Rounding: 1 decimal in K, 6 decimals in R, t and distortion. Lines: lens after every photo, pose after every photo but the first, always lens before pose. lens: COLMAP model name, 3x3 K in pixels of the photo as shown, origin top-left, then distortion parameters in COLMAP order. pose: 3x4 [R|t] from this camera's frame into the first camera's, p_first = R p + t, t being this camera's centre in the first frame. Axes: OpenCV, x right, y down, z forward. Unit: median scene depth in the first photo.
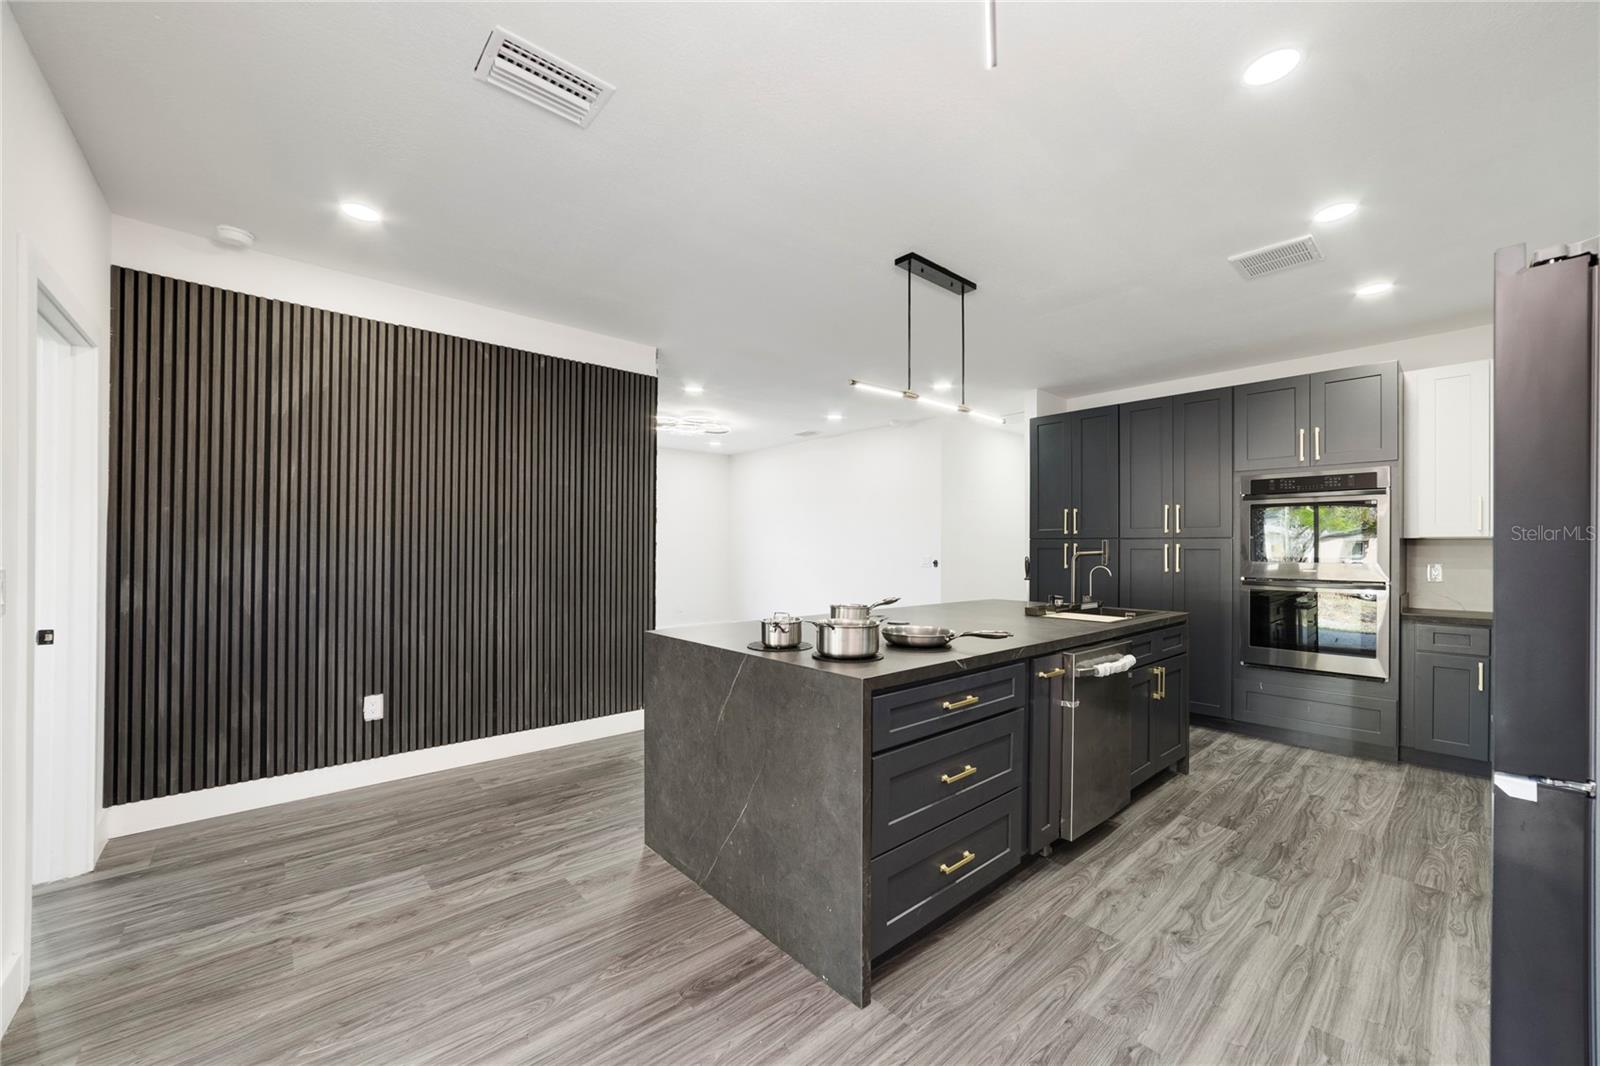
lens RADIAL K [[611.7, 0, 805.7], [0, 611.7, 548.3], [0, 0, 1]] dist [-0.011049, 0.000430]
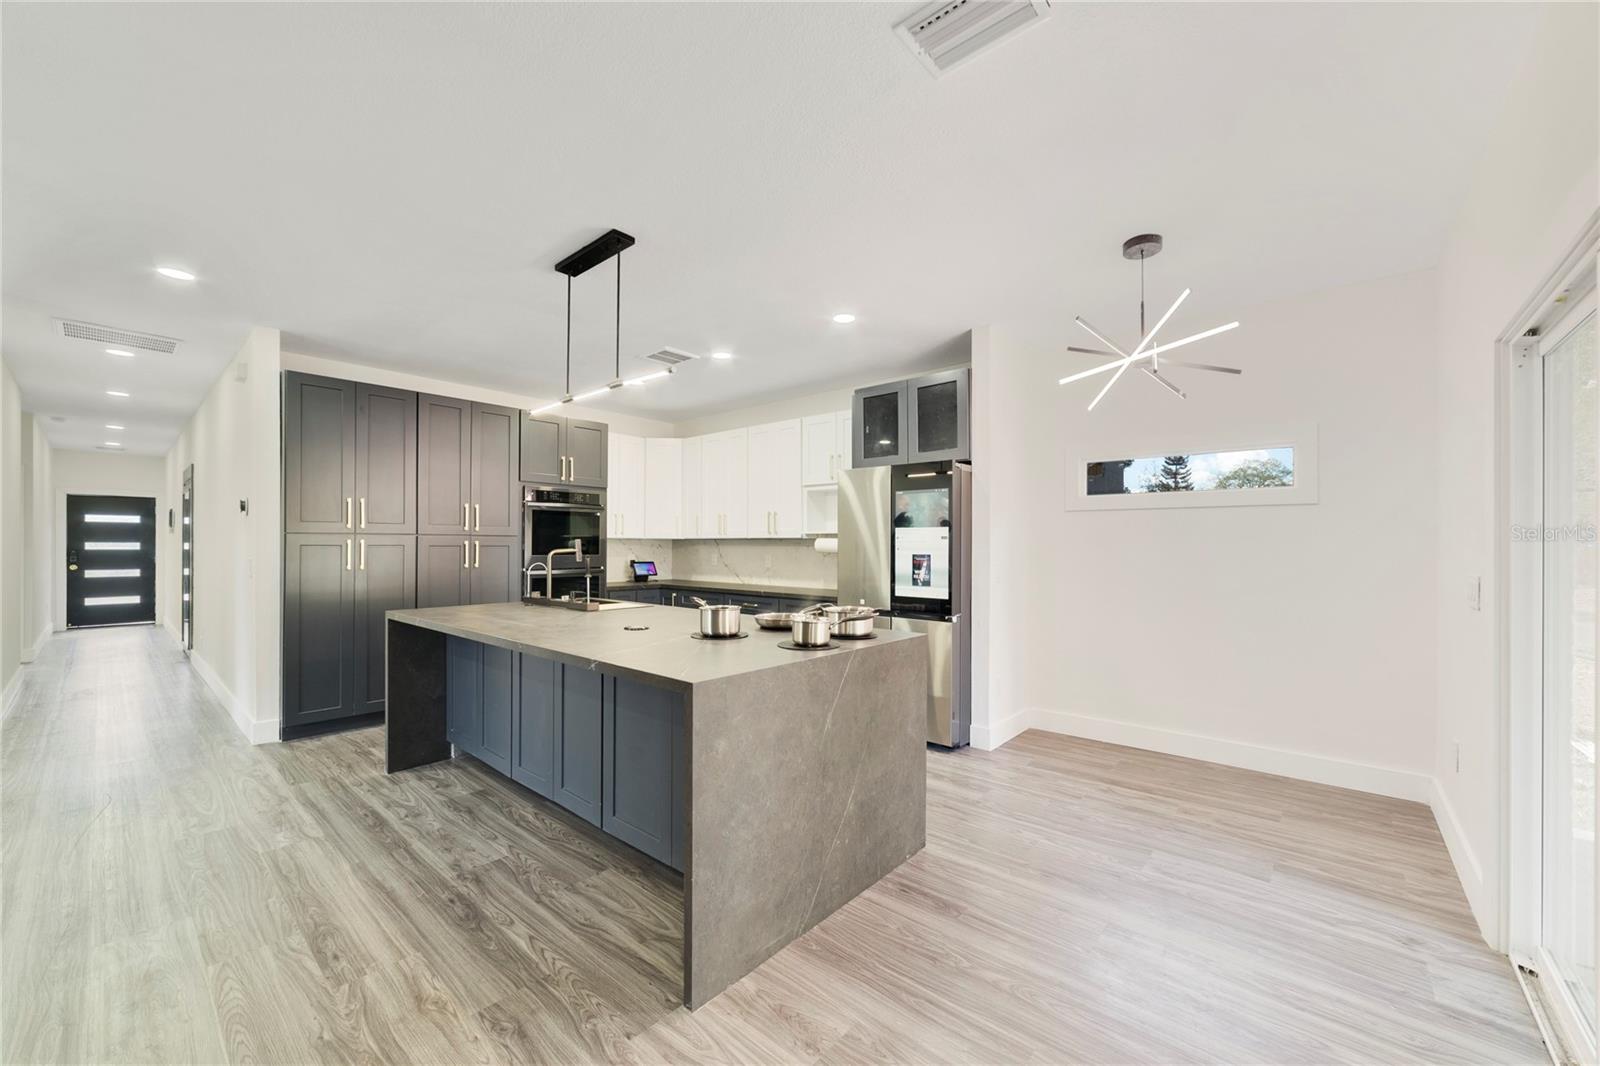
lens RADIAL K [[621.5, 0, 799.7], [0, 621.5, 546.5], [0, 0, 1]] dist [0.001849, 0.000369]
pose [[-0.121632, -0.007857, 0.992544, -1.115954], [-0.005193, 0.999960, 0.007279, -0.017024], [-0.992562, -0.004269, -0.121668, 1.167727]]
